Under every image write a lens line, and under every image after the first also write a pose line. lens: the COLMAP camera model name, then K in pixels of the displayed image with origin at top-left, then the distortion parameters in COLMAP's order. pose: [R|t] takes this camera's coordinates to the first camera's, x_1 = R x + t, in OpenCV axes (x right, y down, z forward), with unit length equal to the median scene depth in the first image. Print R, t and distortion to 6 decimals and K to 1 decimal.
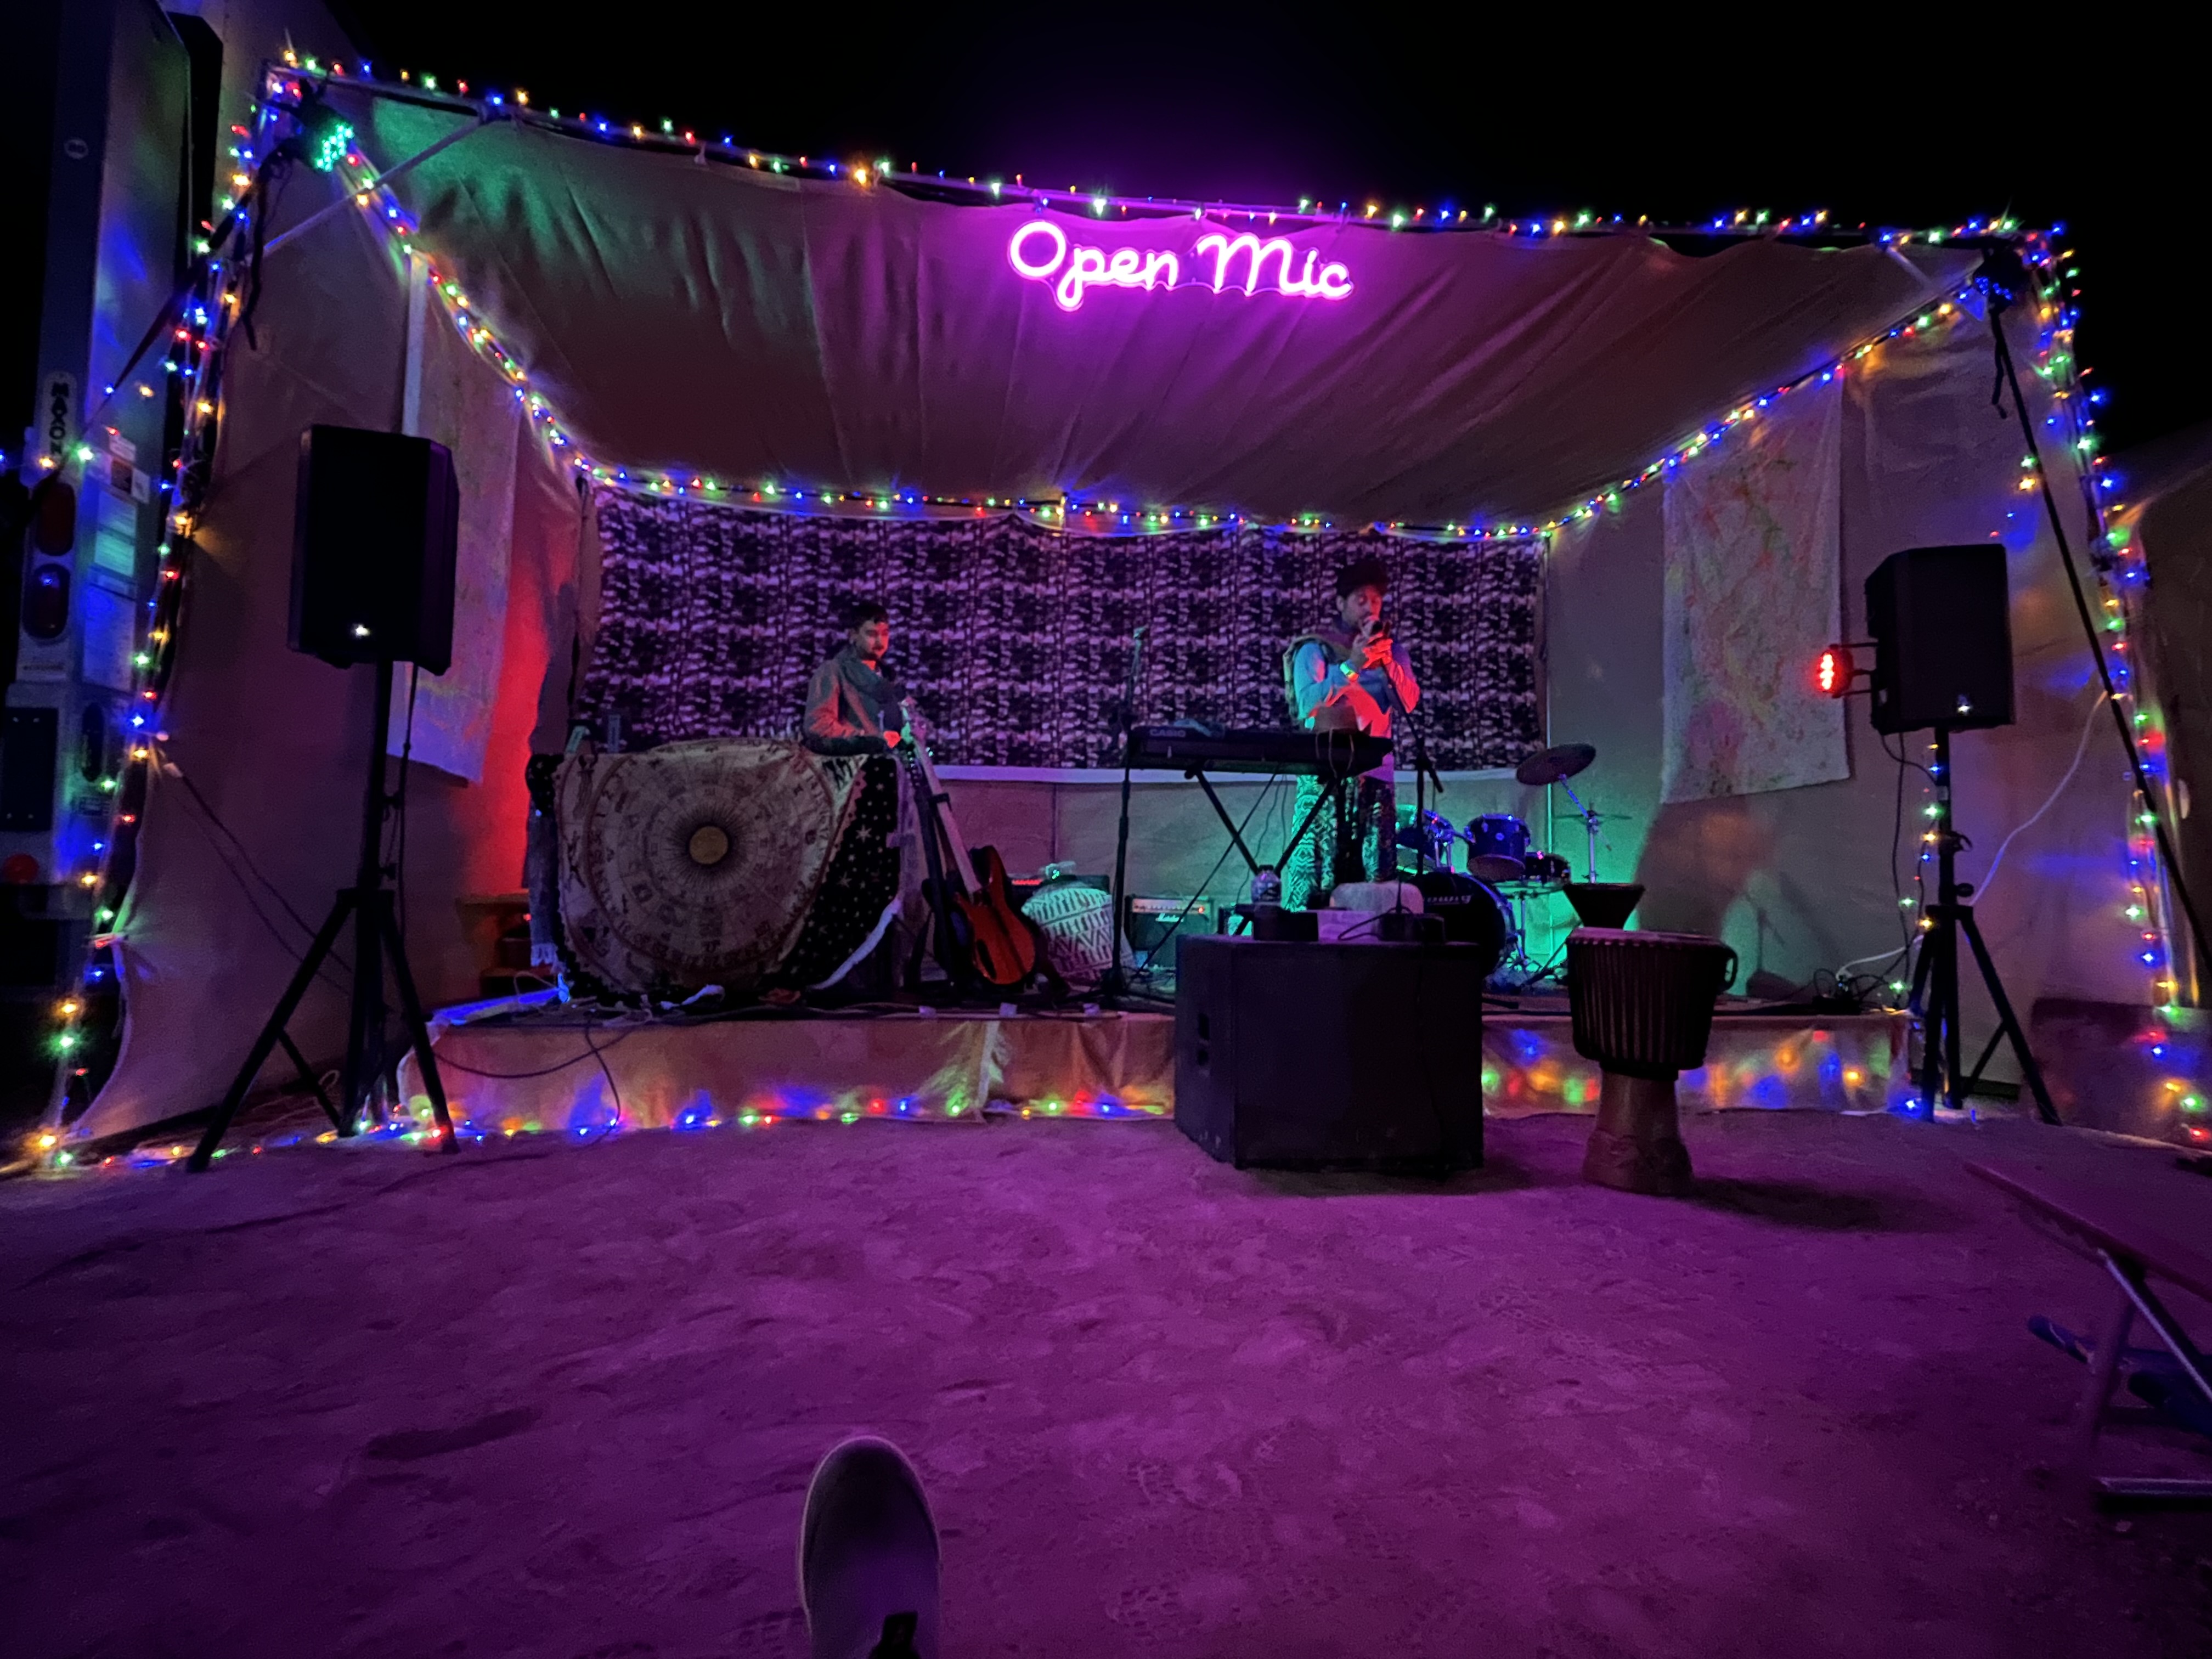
lens RADIAL K [[1024.9, 0, 1095.7], [0, 1024.9, 817.7], [0, 0, 1]] dist [-0.014202, -0.000769]
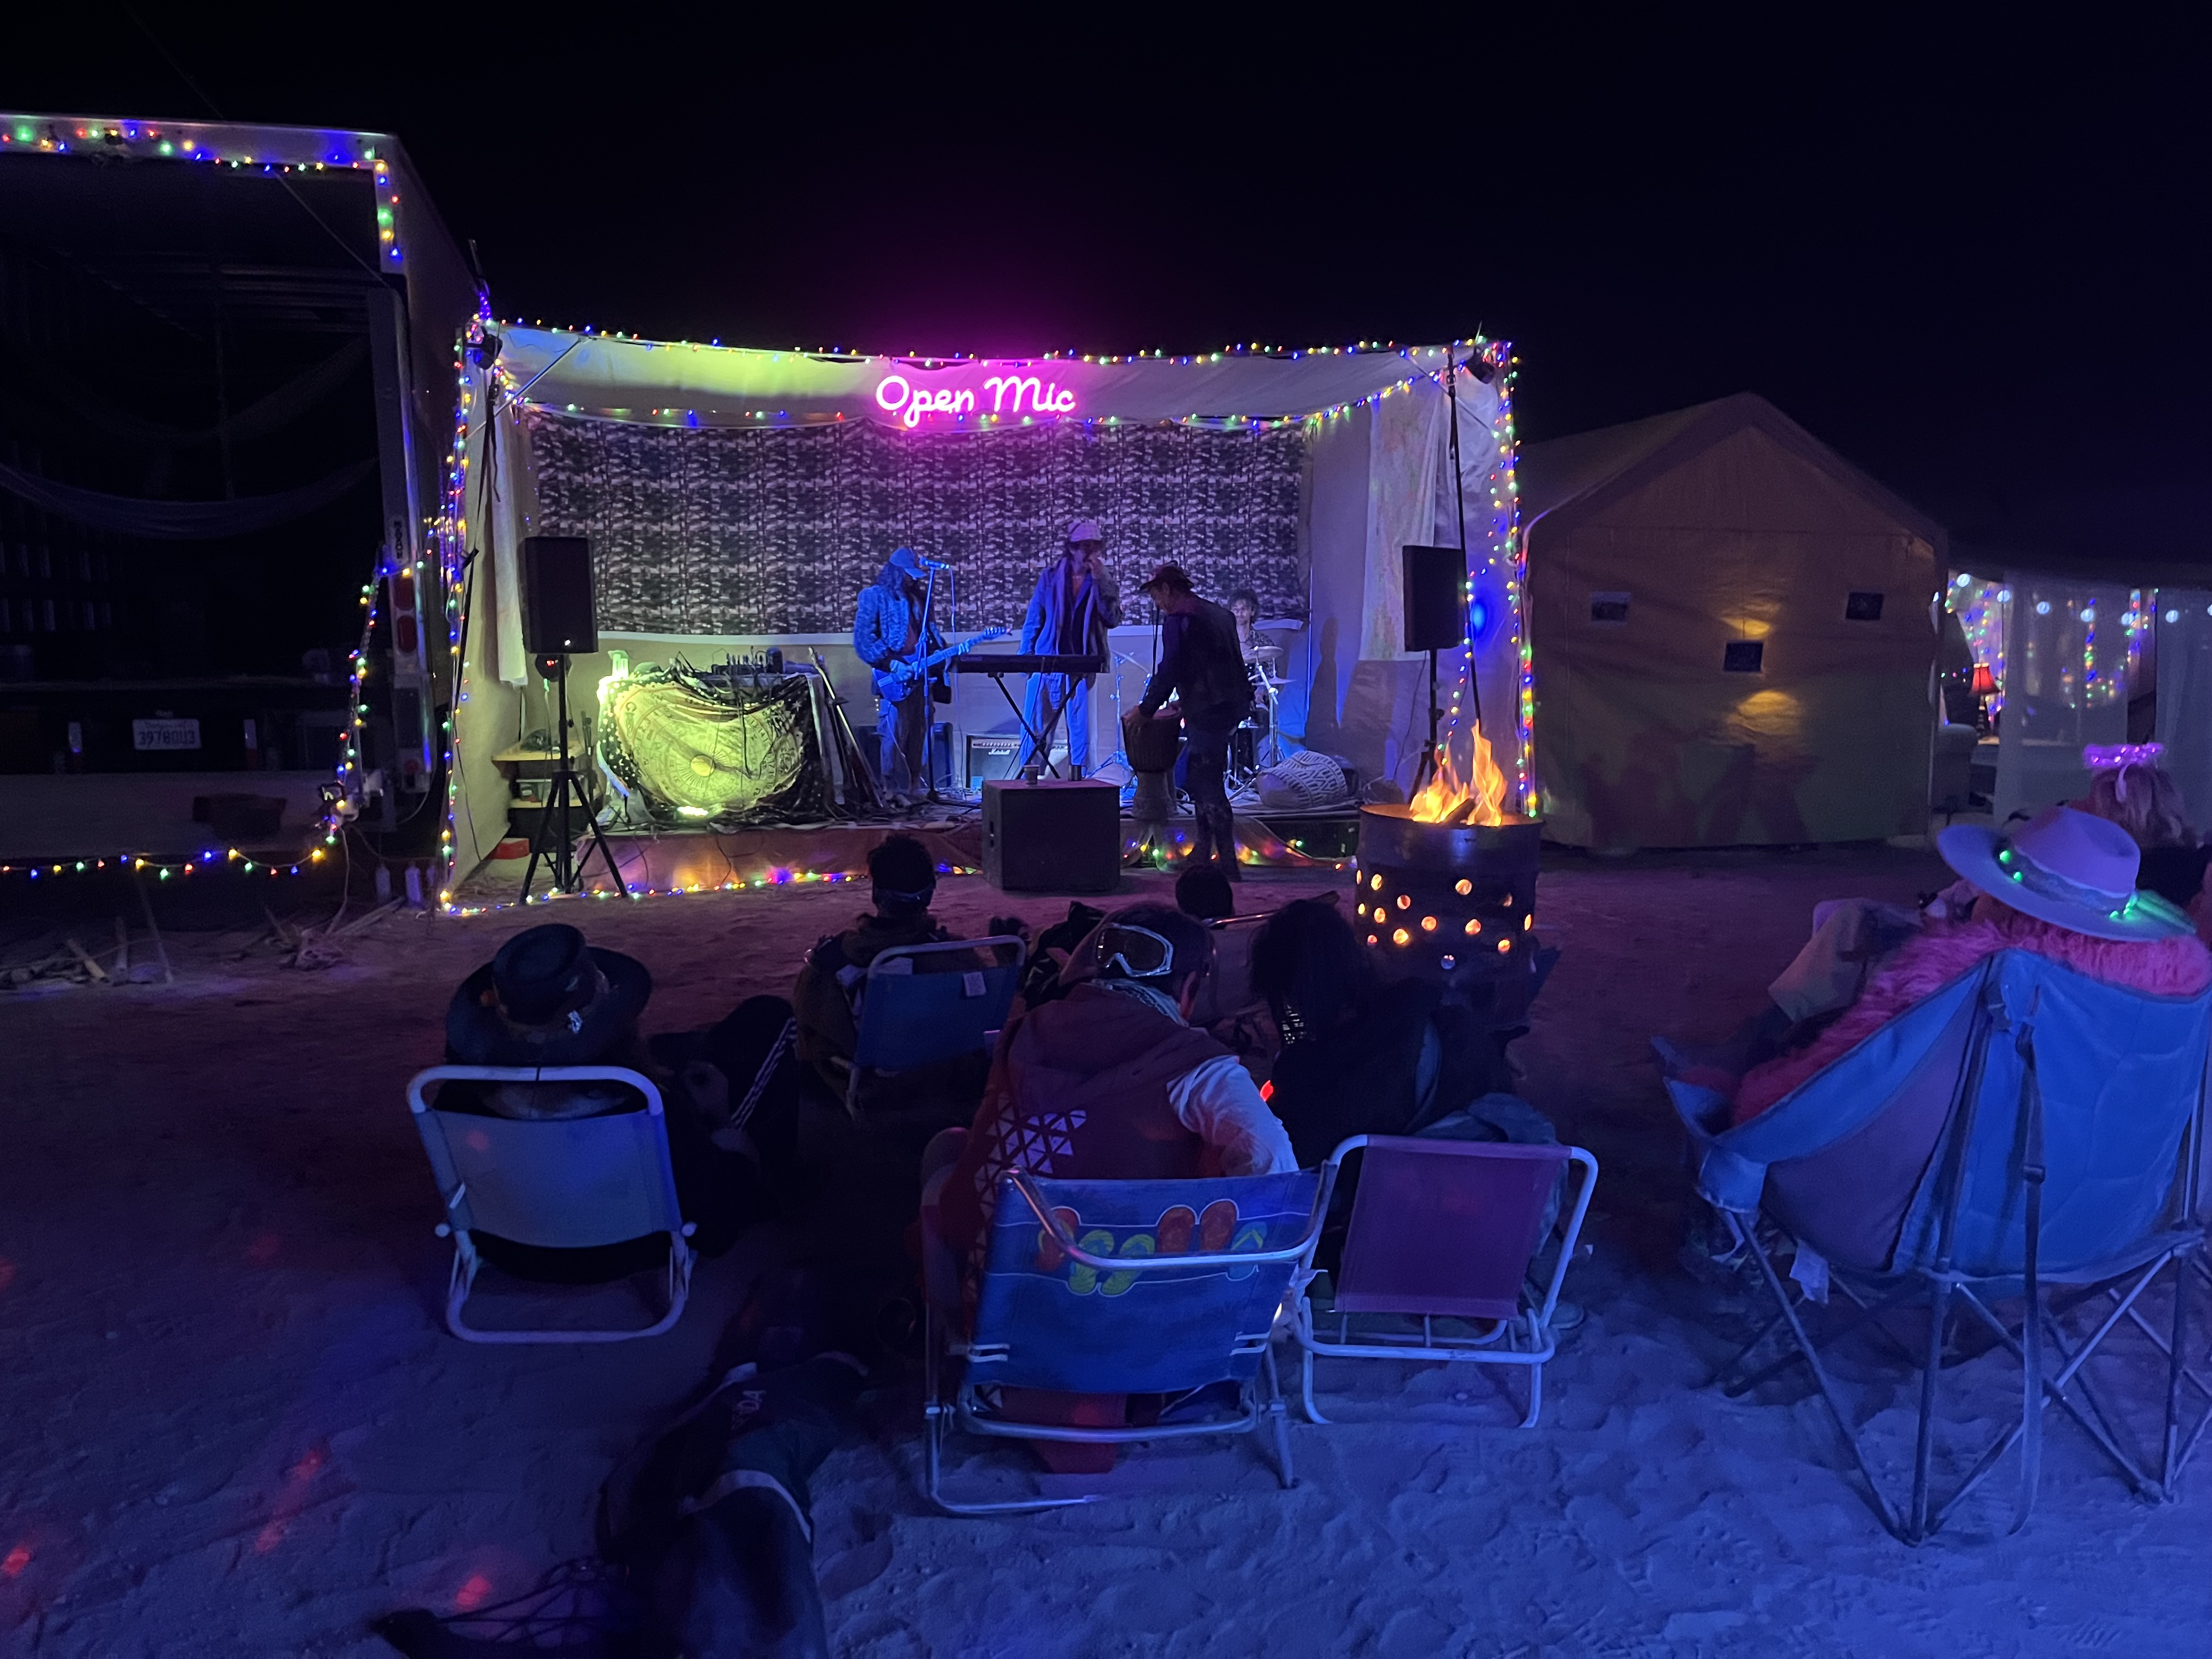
lens RADIAL K [[1673.6, 0, 1109.1], [0, 1673.6, 827.4], [0, 0, 1]] dist [-0.008486, -0.000978]
pose [[0.996402, -0.024369, 0.081173, 0.035680], [0.008229, 0.981063, 0.193514, -0.216330], [-0.084352, -0.192150, 0.977734, -1.128961]]
